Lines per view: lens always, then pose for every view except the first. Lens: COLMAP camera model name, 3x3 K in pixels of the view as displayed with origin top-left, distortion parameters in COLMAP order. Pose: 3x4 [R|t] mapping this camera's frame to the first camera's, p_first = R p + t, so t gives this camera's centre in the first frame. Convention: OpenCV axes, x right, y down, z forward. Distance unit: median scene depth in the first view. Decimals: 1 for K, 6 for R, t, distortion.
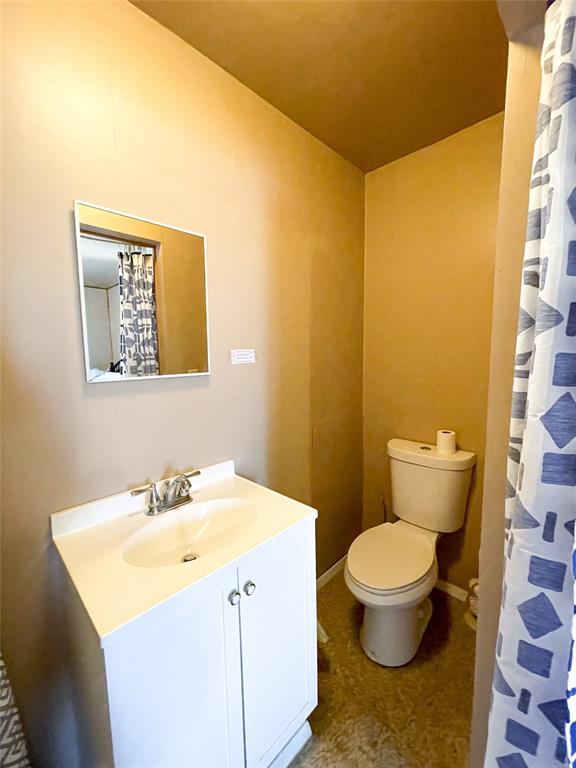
lens RADIAL K [[320.4, 0, 288.0], [0, 320.4, 384.0], [0, 0, 1]] dist [-0.002024, -0.000212]
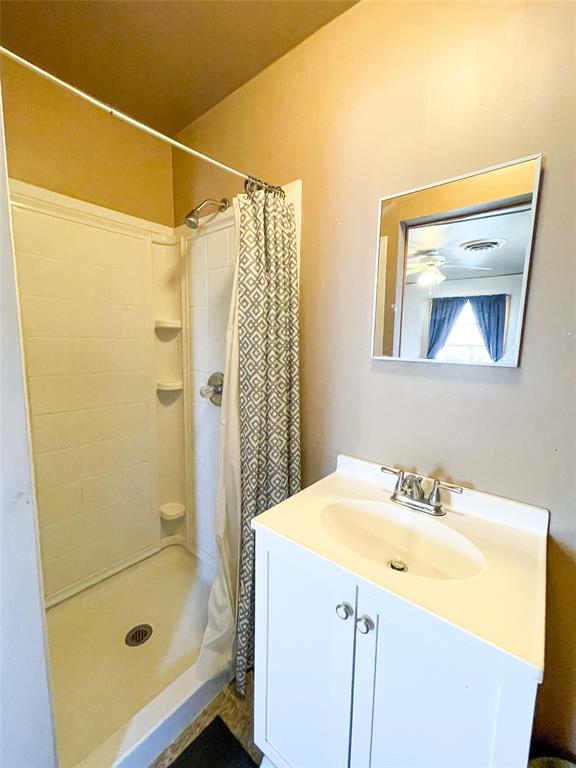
lens RADIAL K [[320.4, 0, 288.0], [0, 320.4, 384.0], [0, 0, 1]] dist [-0.002024, -0.000212]
pose [[0.081903, 0.141911, -0.986485, 0.471953], [-0.125688, 0.983379, 0.131029, -0.028399], [0.988683, 0.113258, 0.098378, 0.553173]]
